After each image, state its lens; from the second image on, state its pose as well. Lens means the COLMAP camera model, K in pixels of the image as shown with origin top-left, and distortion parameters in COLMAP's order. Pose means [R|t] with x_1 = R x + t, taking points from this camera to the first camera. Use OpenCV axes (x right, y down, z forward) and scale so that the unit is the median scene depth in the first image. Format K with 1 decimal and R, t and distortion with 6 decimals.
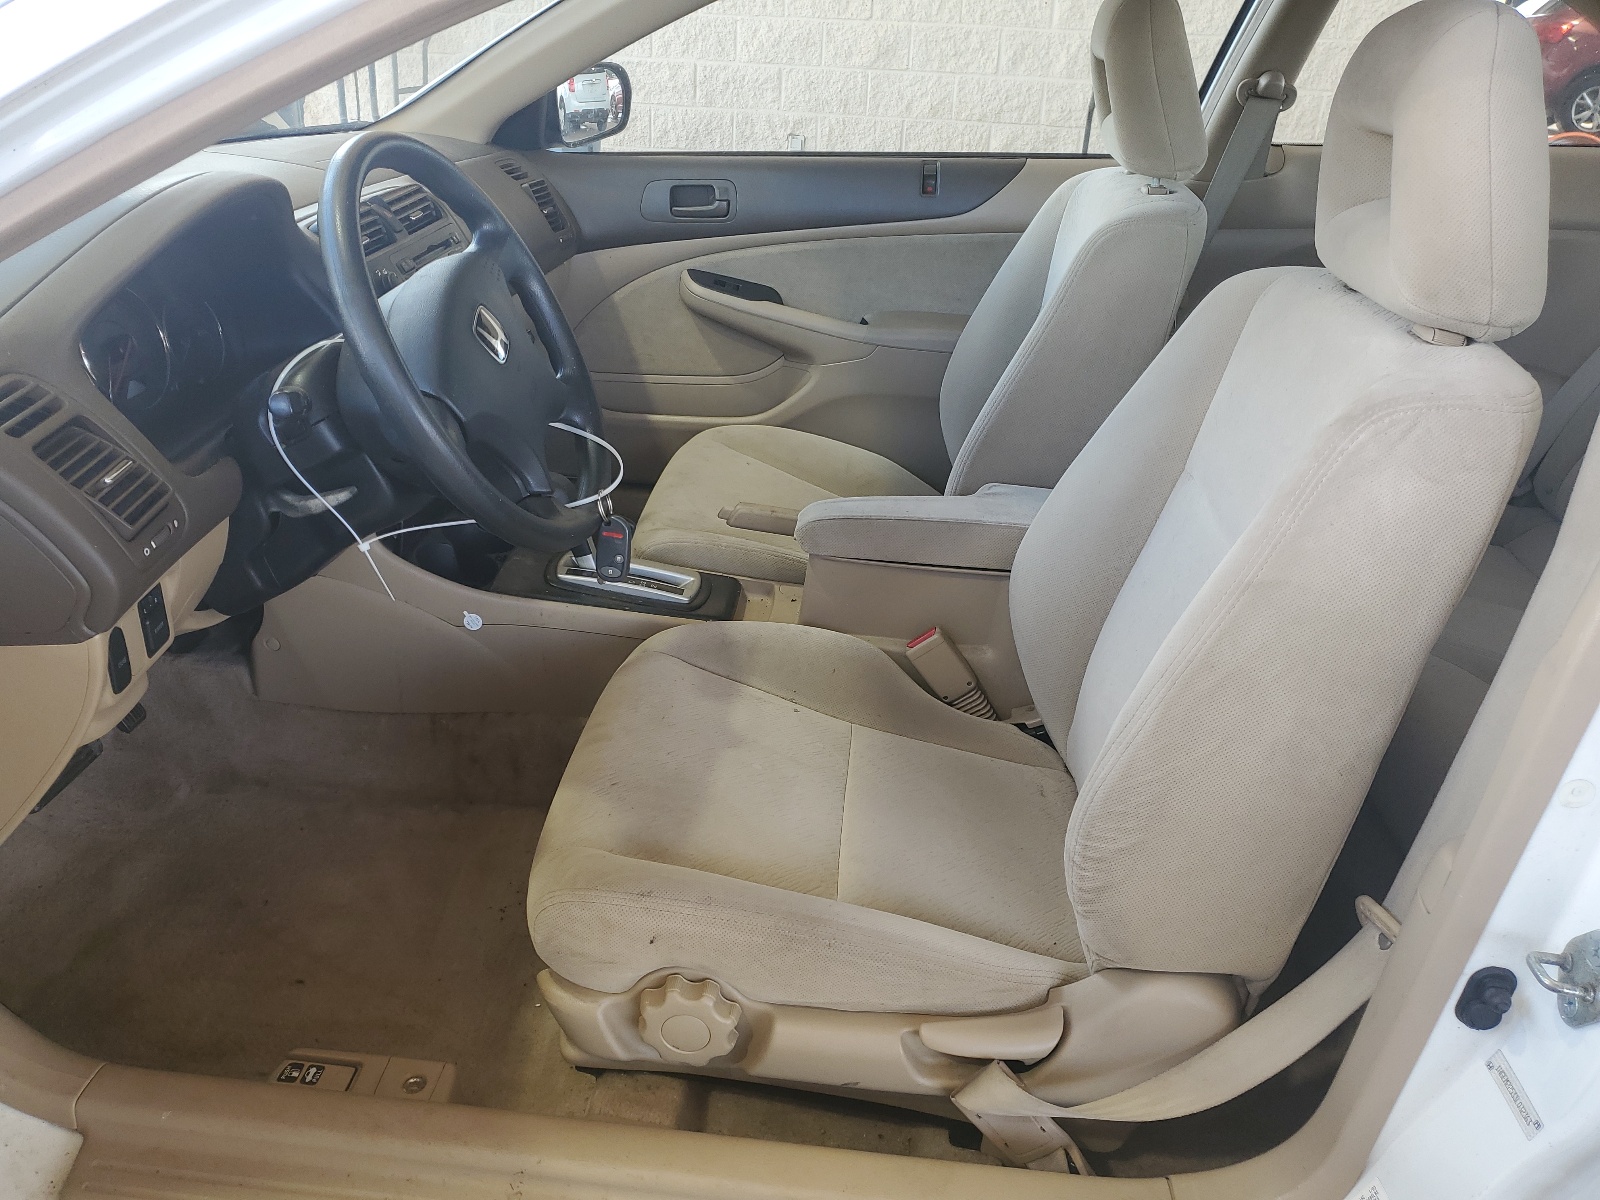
lens RADIAL K [[1174.9, 0, 800.0], [0, 1174.9, 600.0], [0, 0, 1]] dist [0.009546, -0.000072]
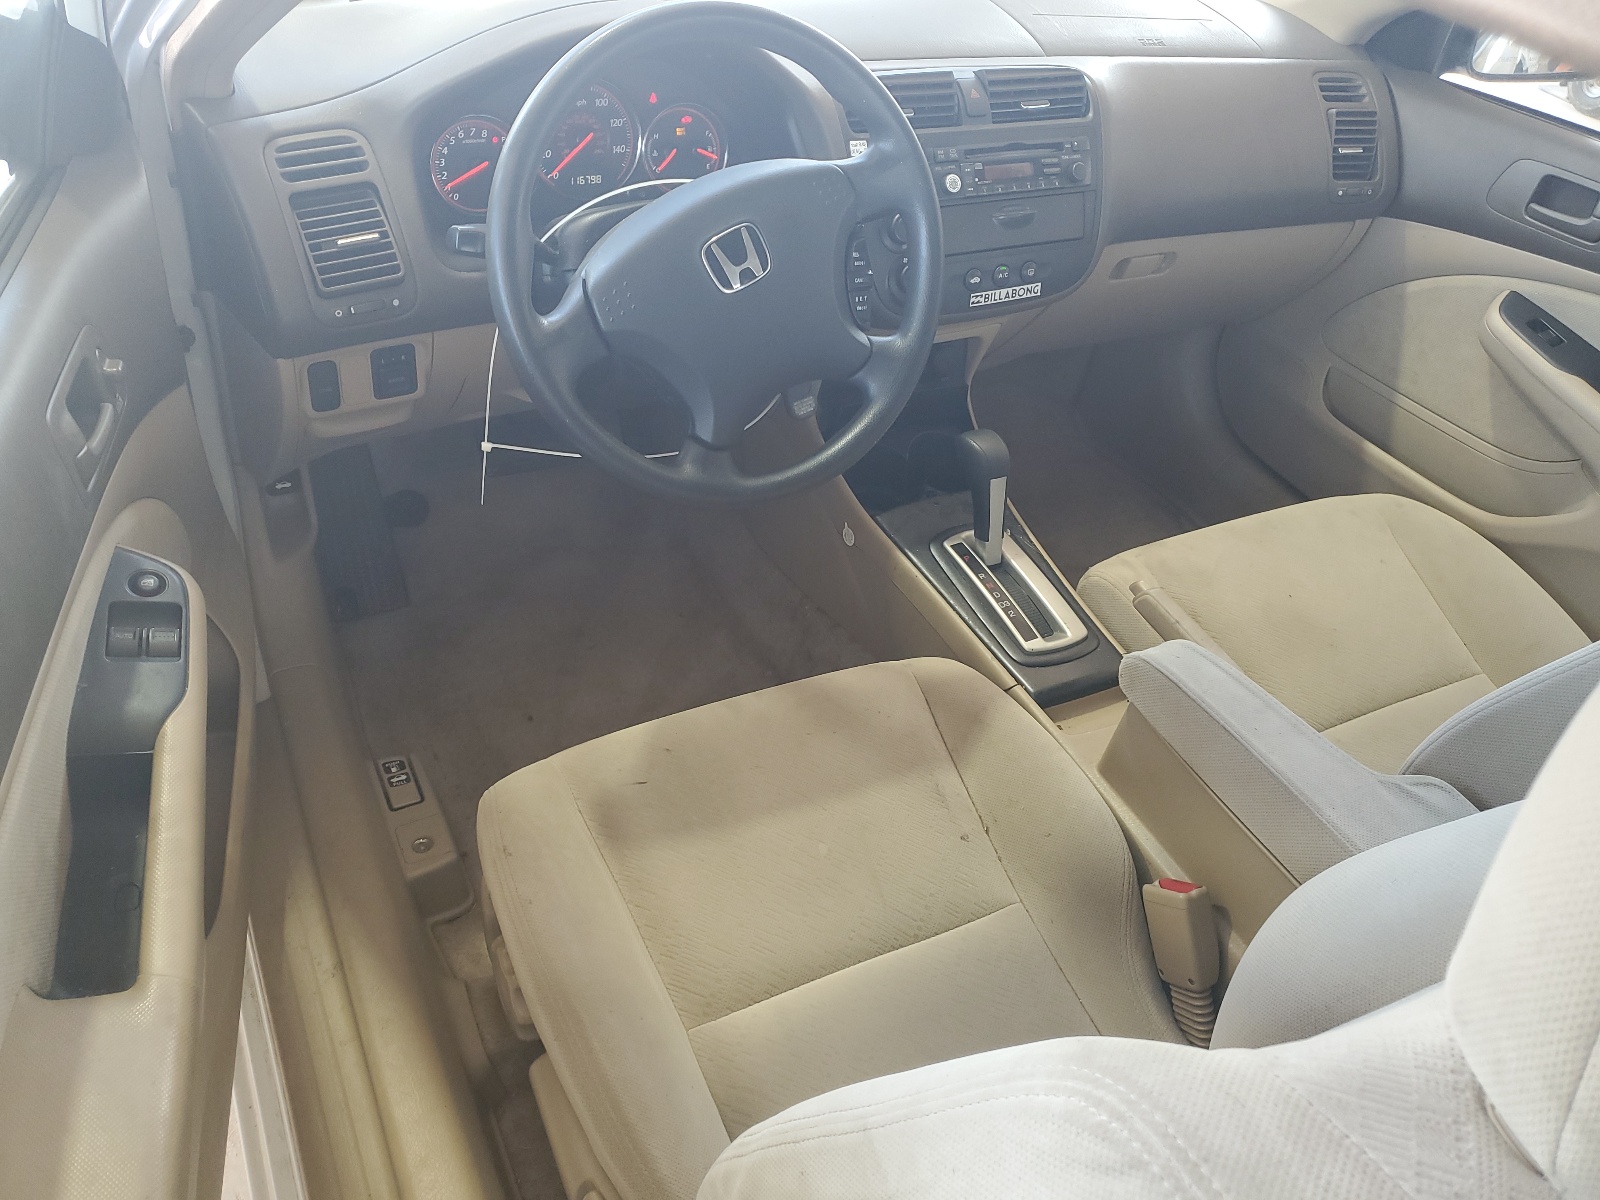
lens RADIAL K [[1174.9, 0, 800.0], [0, 1174.9, 600.0], [0, 0, 1]] dist [0.009546, -0.000072]
pose [[0.554240, 0.559298, -0.616445, 0.224633], [-0.471739, 0.821242, 0.320974, -0.161064], [0.685770, 0.112905, 0.719007, 0.217686]]
